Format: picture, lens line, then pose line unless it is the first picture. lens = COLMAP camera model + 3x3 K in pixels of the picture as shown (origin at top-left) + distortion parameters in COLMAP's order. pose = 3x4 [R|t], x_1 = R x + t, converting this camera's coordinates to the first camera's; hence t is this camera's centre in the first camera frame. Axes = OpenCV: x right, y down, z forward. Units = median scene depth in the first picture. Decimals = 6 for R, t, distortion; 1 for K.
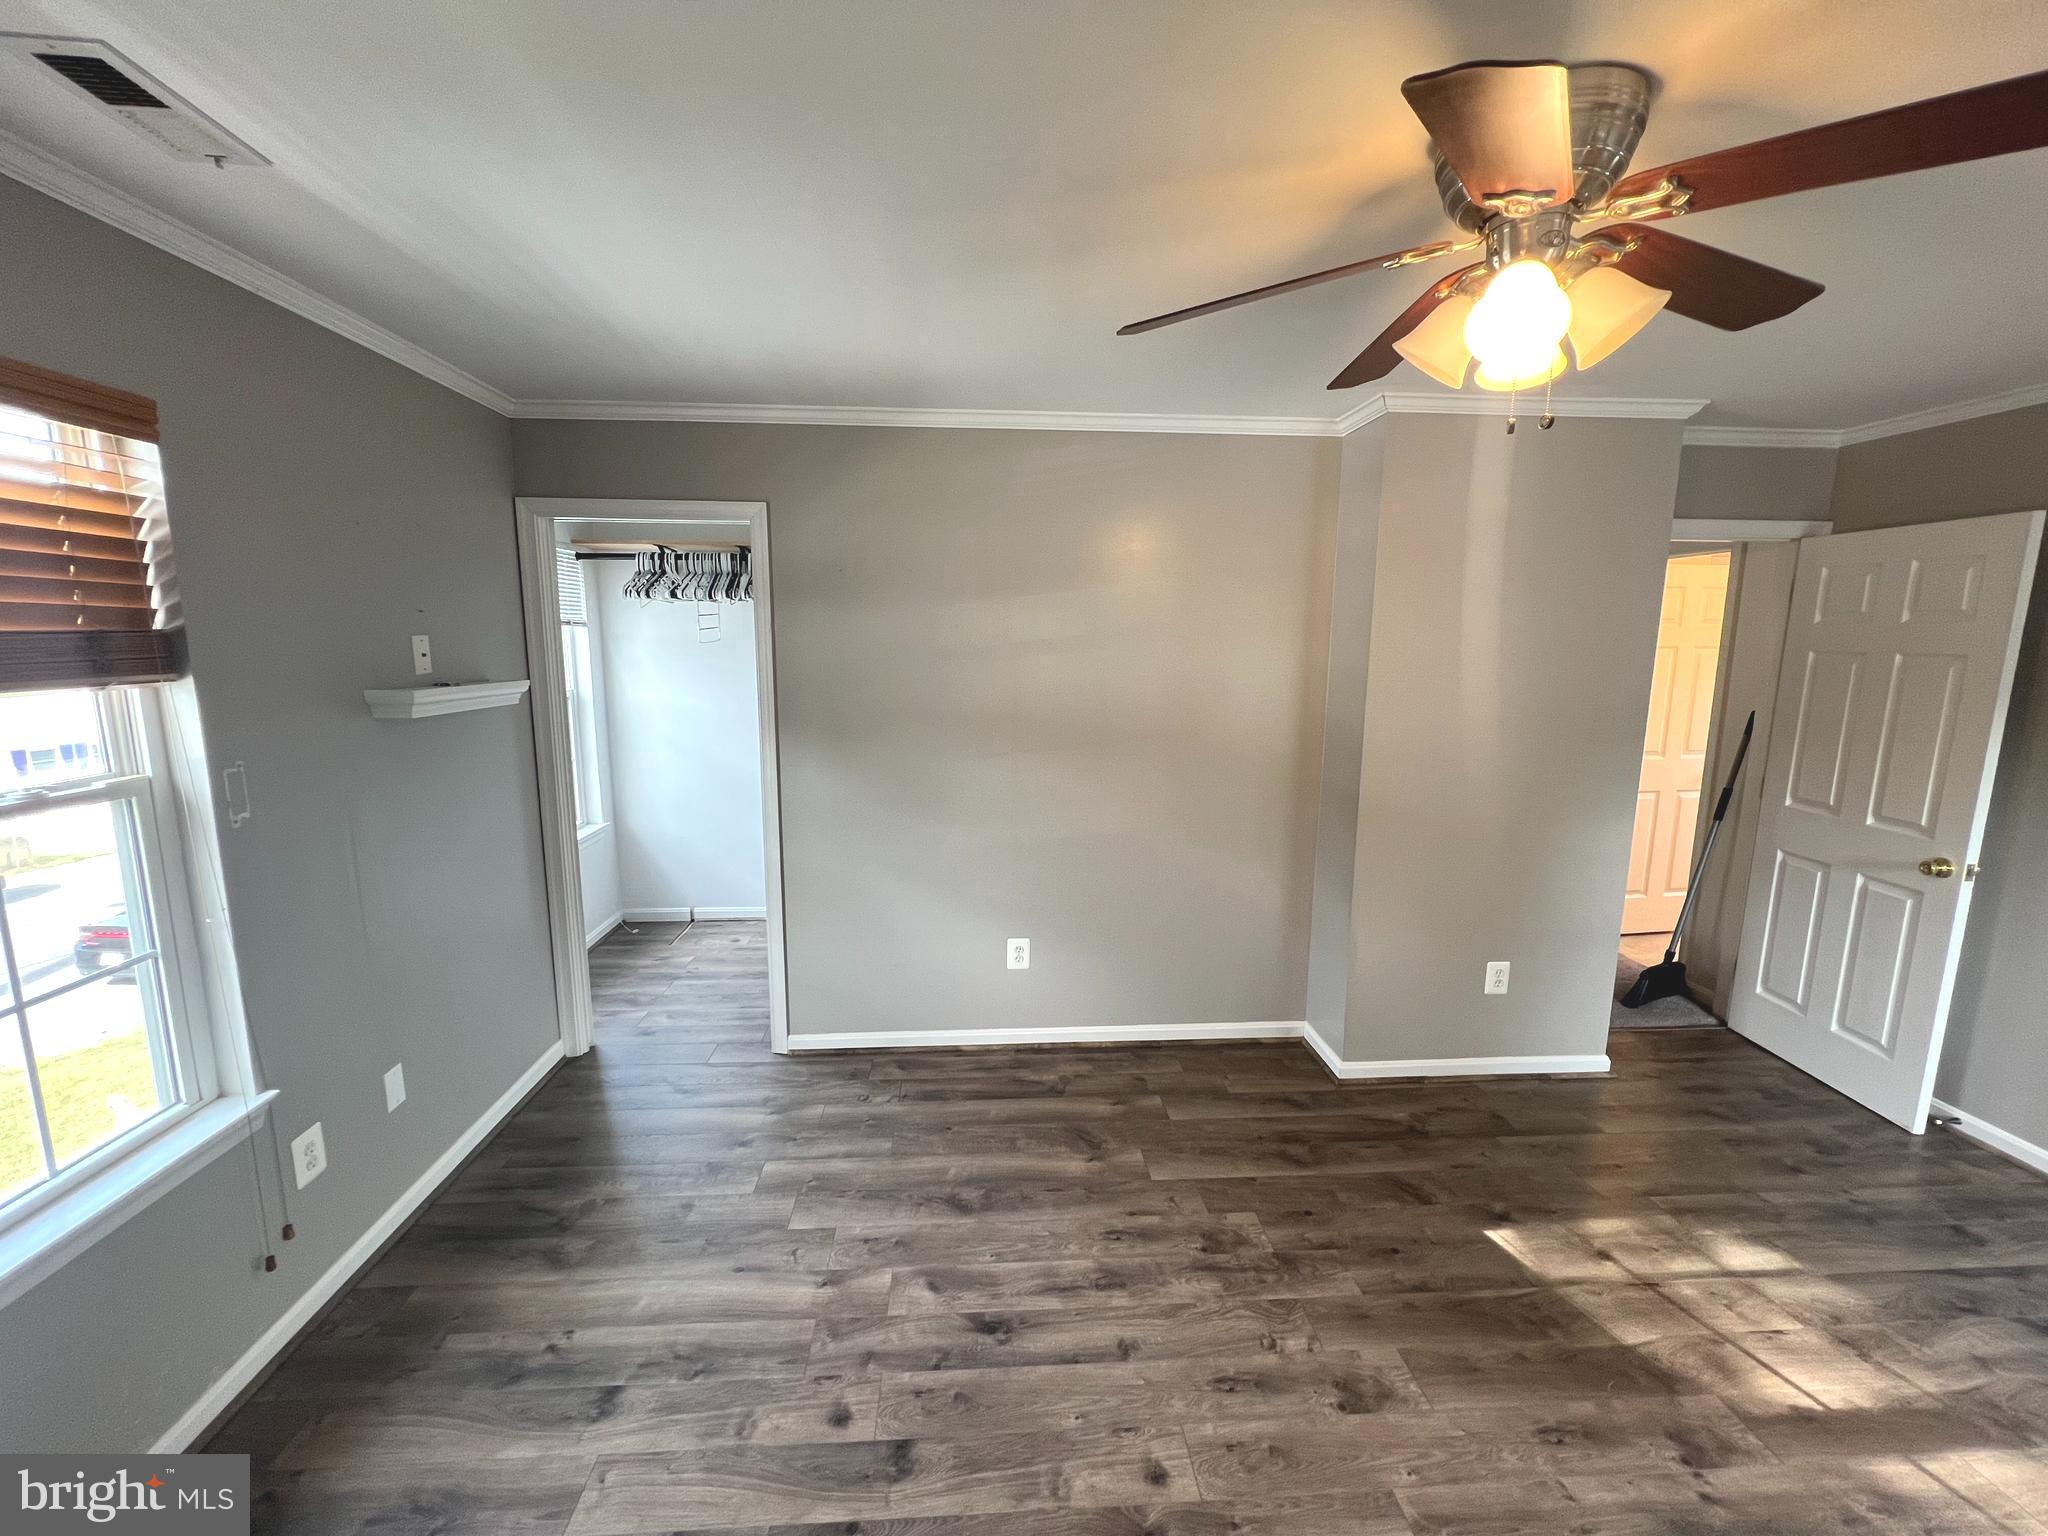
lens RADIAL K [[827.2, 0, 1014.9], [0, 827.2, 769.8], [0, 0, 1]] dist [-0.000367, -0.000017]
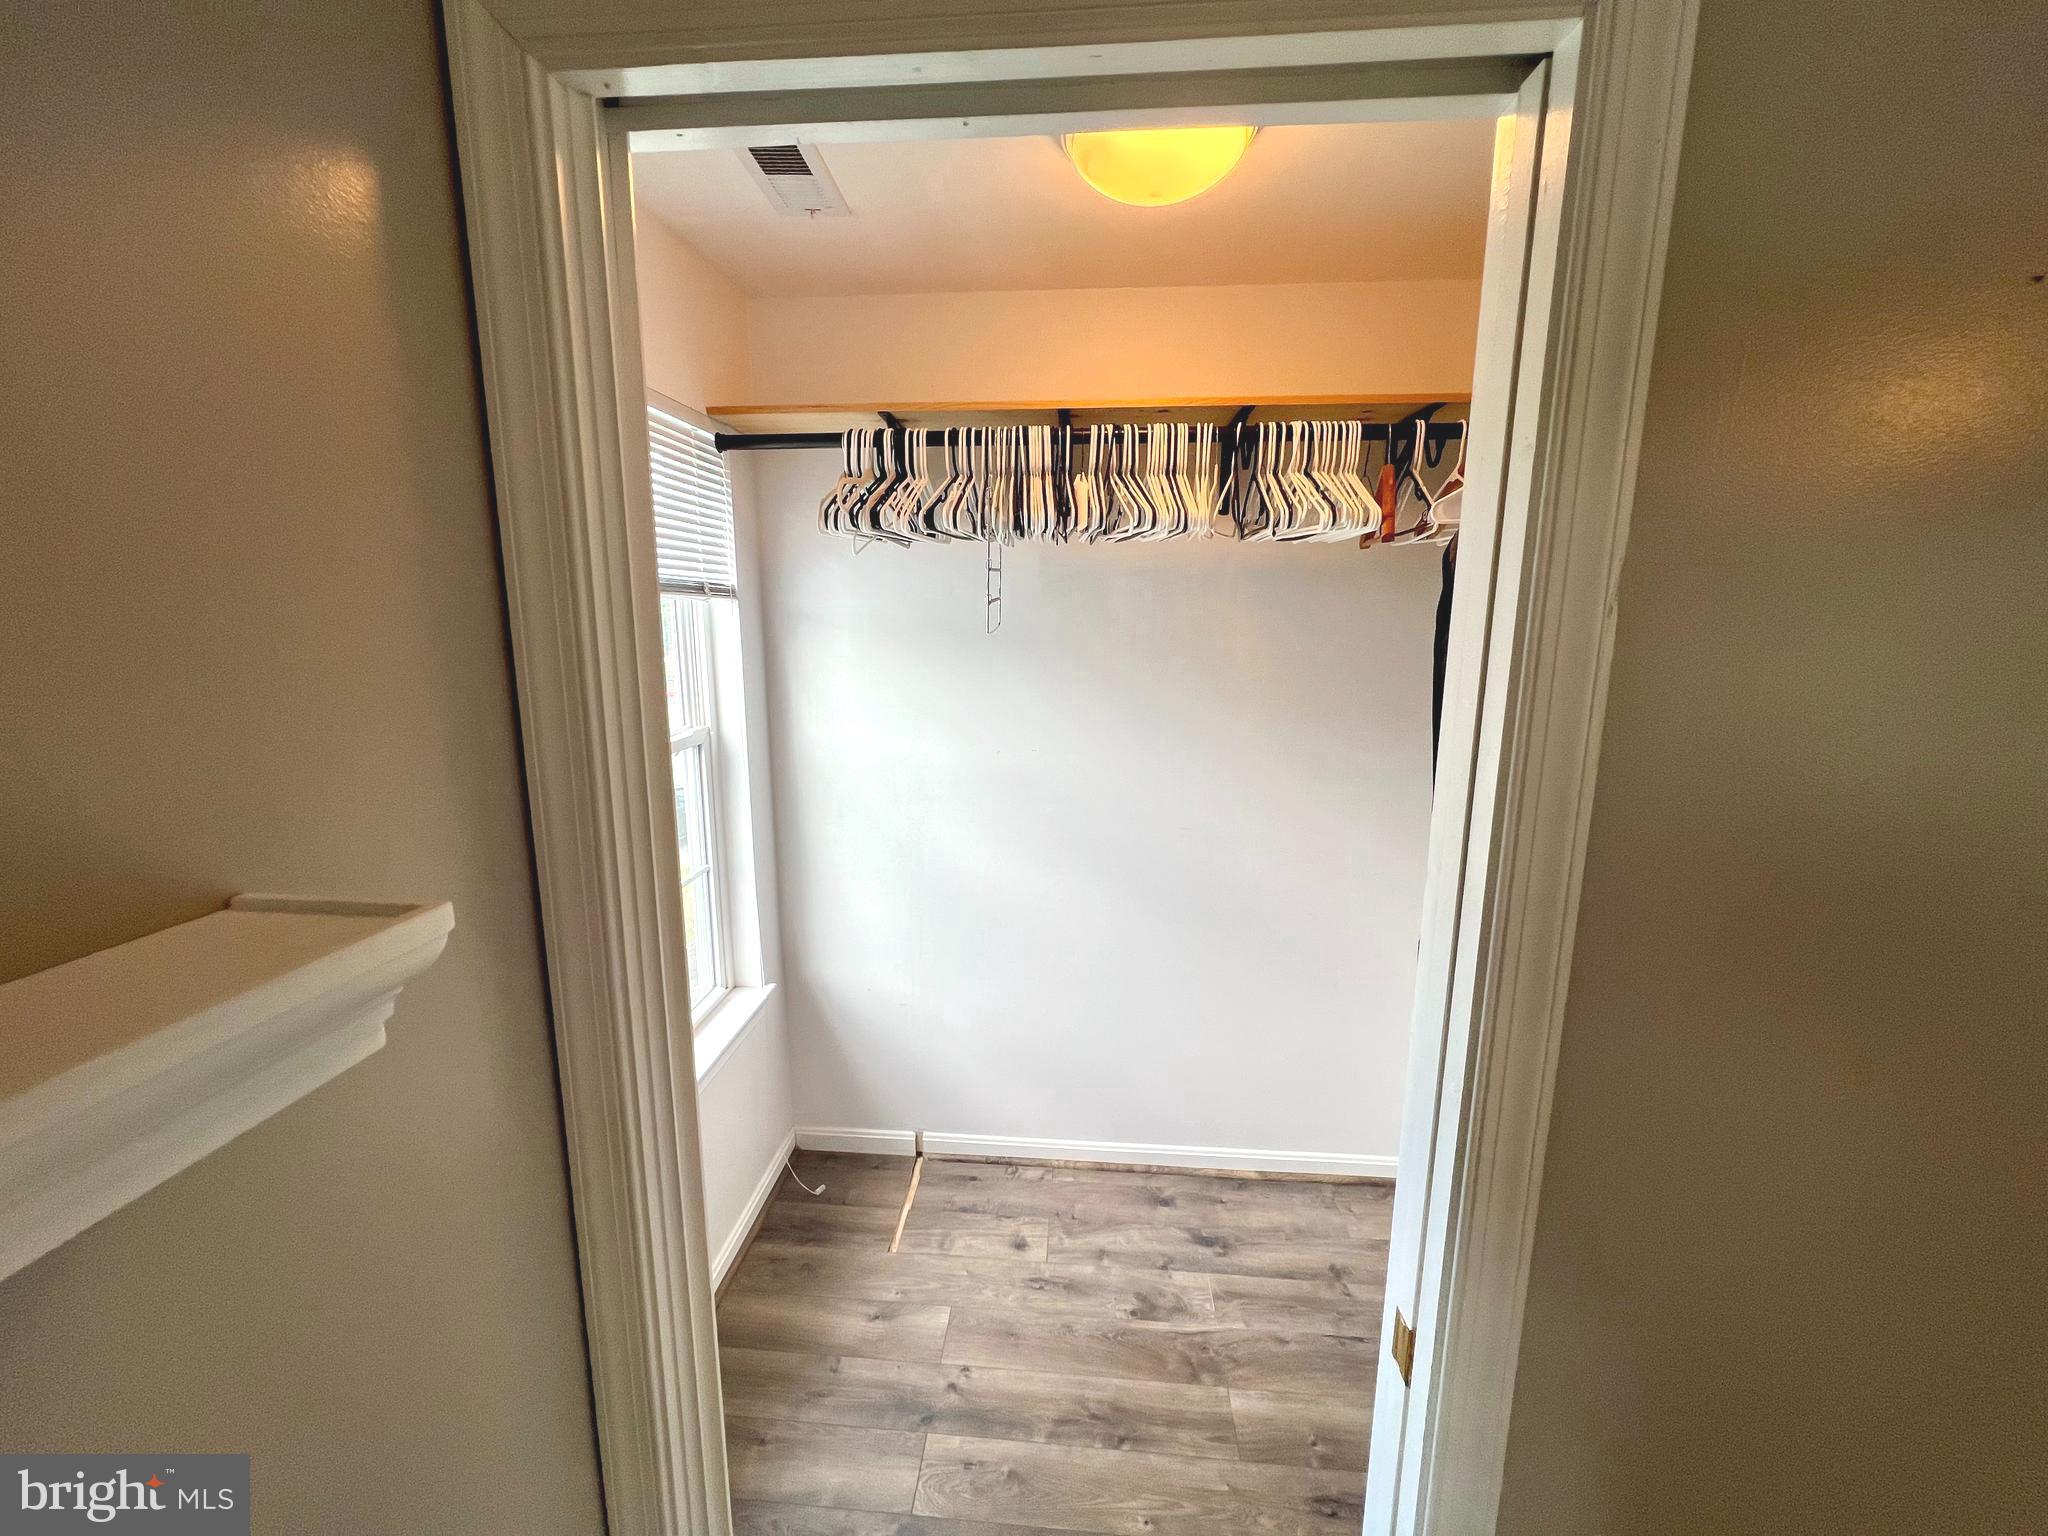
lens RADIAL K [[820.9, 0, 1028.3], [0, 820.9, 763.9], [0, 0, 1]] dist [0.001502, 0.000341]
pose [[0.991905, 0.021613, -0.125126, -0.298748], [-0.017976, 0.999385, 0.030120, -0.098414], [0.125700, -0.027627, 0.991684, 0.567217]]
